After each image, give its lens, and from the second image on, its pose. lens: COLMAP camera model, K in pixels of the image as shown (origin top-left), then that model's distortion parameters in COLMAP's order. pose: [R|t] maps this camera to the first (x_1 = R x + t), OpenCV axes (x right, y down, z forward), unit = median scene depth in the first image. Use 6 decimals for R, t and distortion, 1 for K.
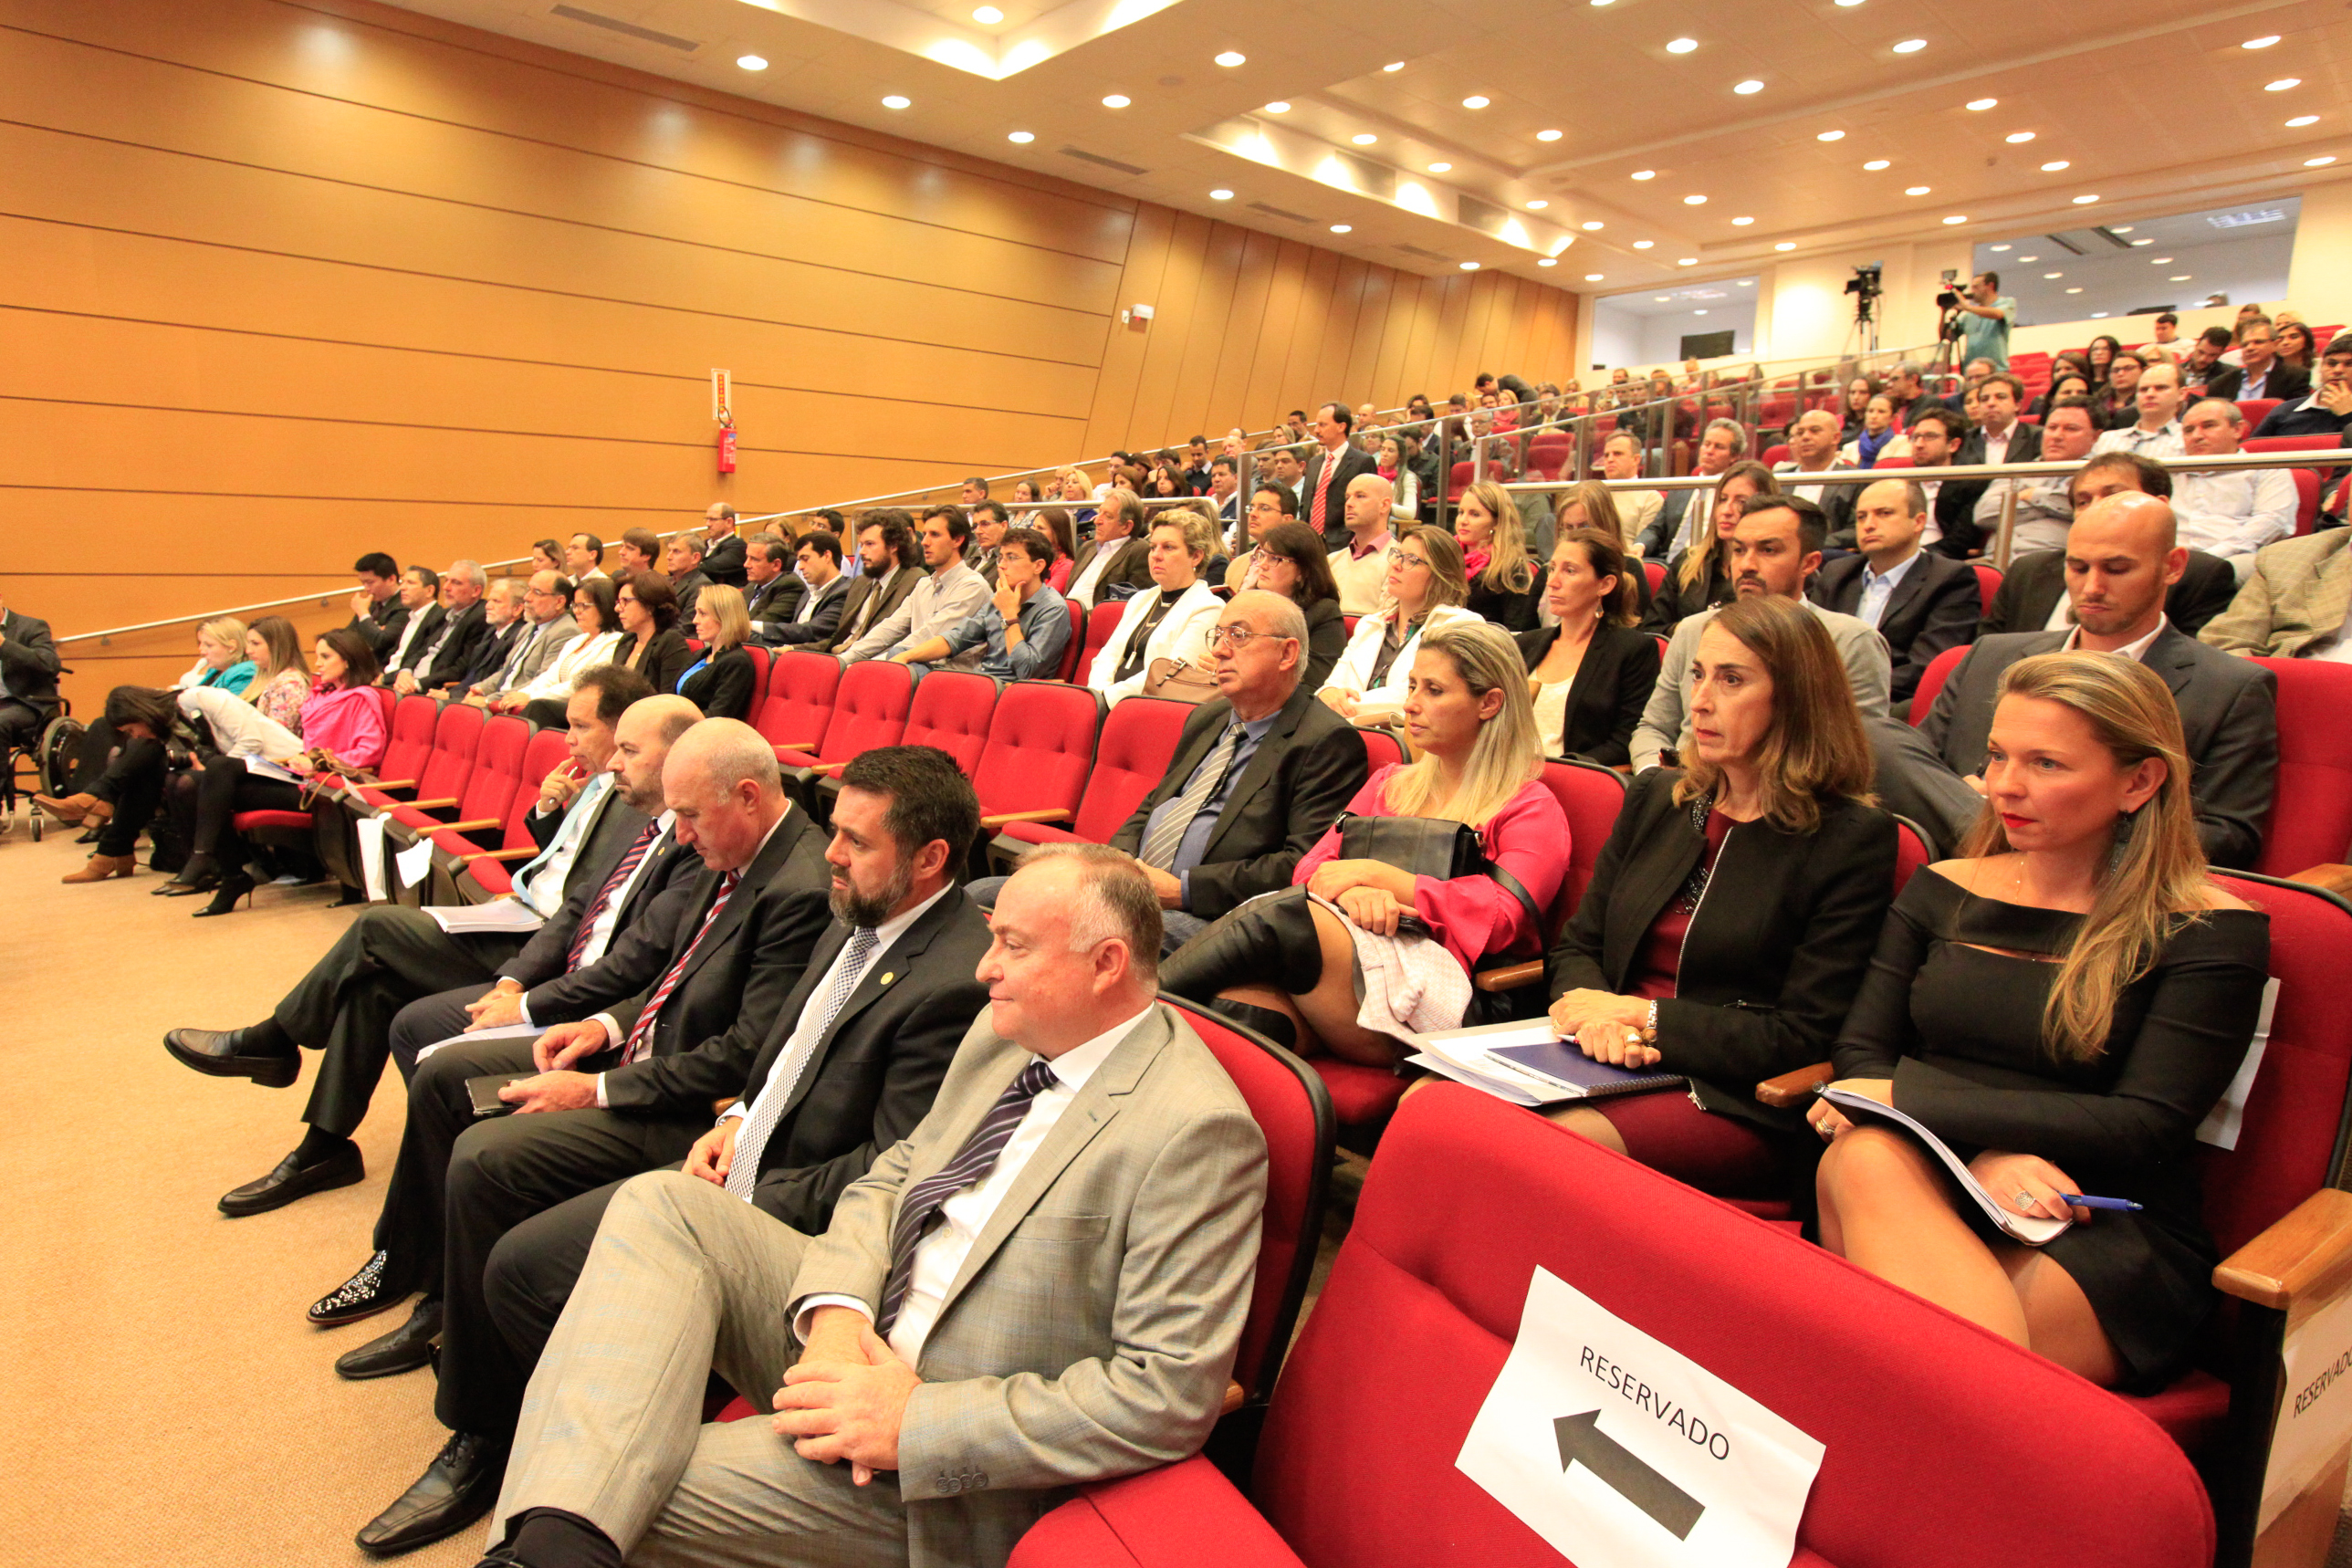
lens RADIAL K [[1179.7, 0, 1176.0], [0, 1179.7, 784.0], [0, 0, 1]] dist [-0.061513, 0.030718]
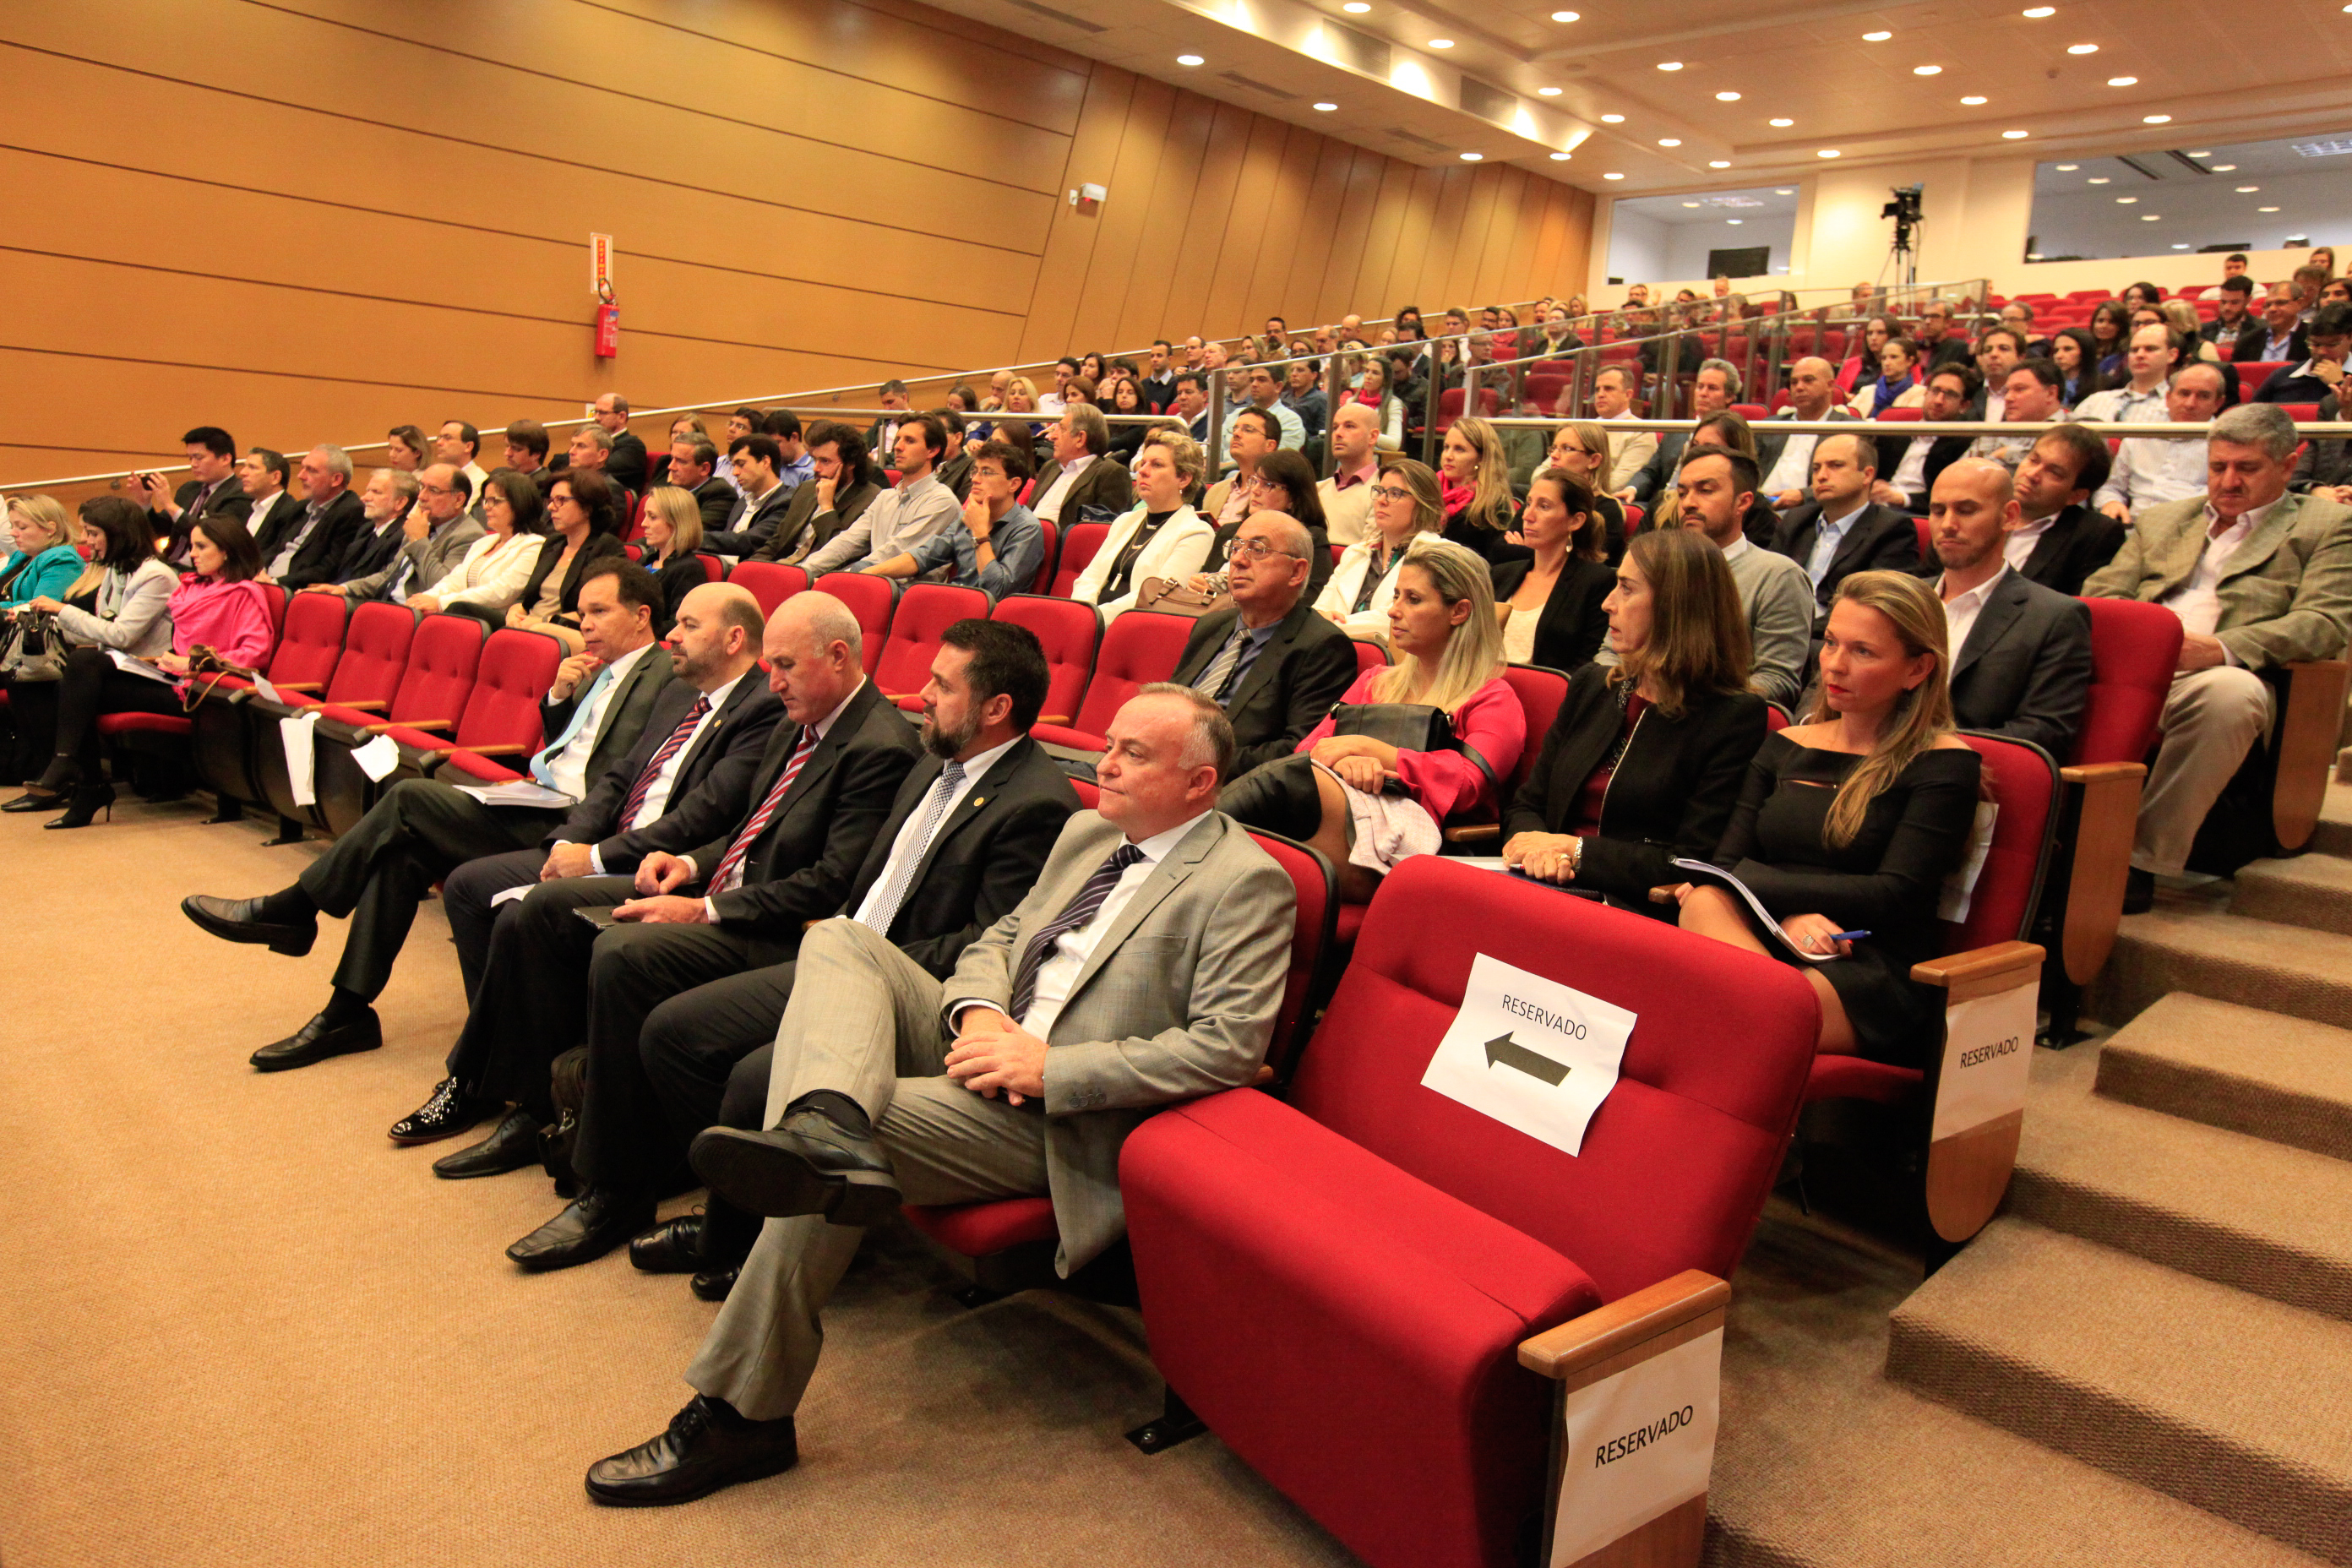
lens RADIAL K [[1681.0, 0, 1179.7], [0, 1681.0, 846.0], [0, 0, 1]] dist [-0.054493, 0.077692]
pose [[0.996182, 0.027371, 0.082901, -0.095527], [-0.029012, 0.999405, 0.018661, 0.090192], [-0.082341, -0.020994, 0.996383, -0.419334]]
